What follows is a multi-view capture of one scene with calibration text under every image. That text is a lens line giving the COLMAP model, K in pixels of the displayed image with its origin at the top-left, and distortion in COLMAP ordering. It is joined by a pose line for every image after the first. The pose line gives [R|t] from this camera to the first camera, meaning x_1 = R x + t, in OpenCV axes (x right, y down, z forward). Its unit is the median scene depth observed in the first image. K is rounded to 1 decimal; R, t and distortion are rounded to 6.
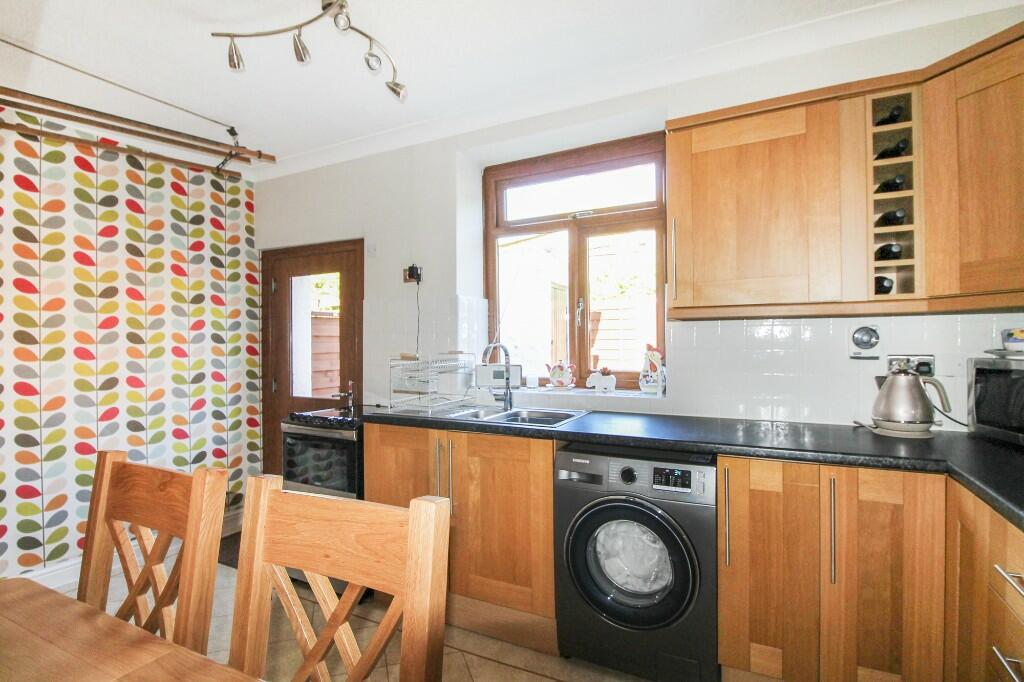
lens RADIAL K [[493.0, 0, 512.3], [0, 493.0, 331.3], [0, 0, 1]] dist [0.001282, 0.000257]
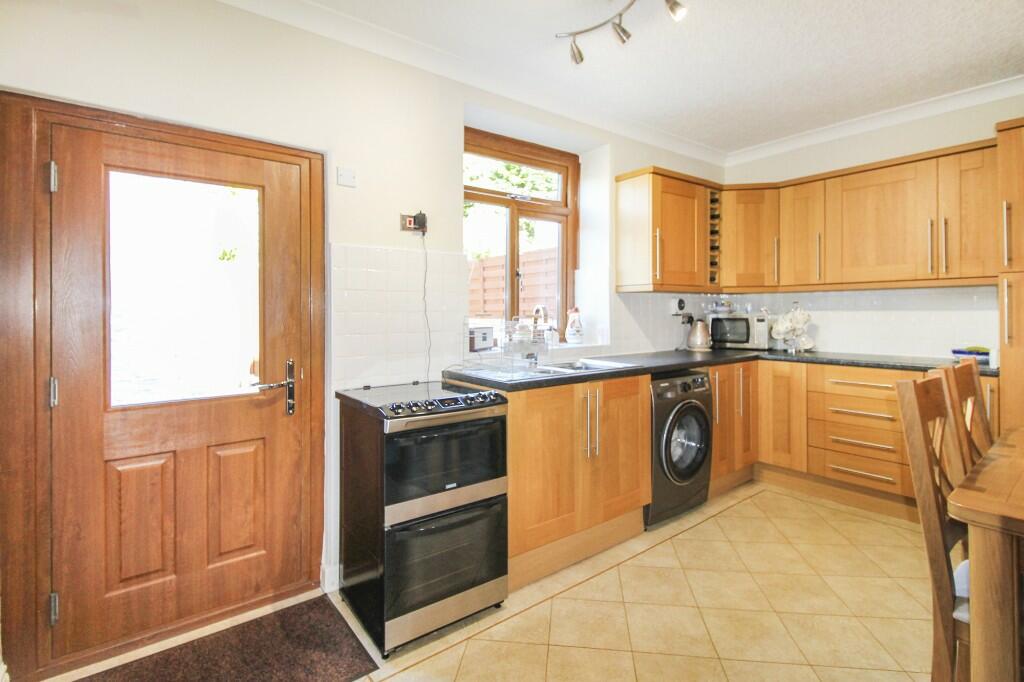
lens RADIAL K [[493.0, 0, 512.3], [0, 493.0, 331.3], [0, 0, 1]] dist [0.001282, 0.000257]
pose [[0.407876, -0.027812, 0.912614, -0.944699], [-0.005556, 0.999442, 0.032941, 0.039630], [-0.913020, -0.018506, 0.407494, 0.549171]]
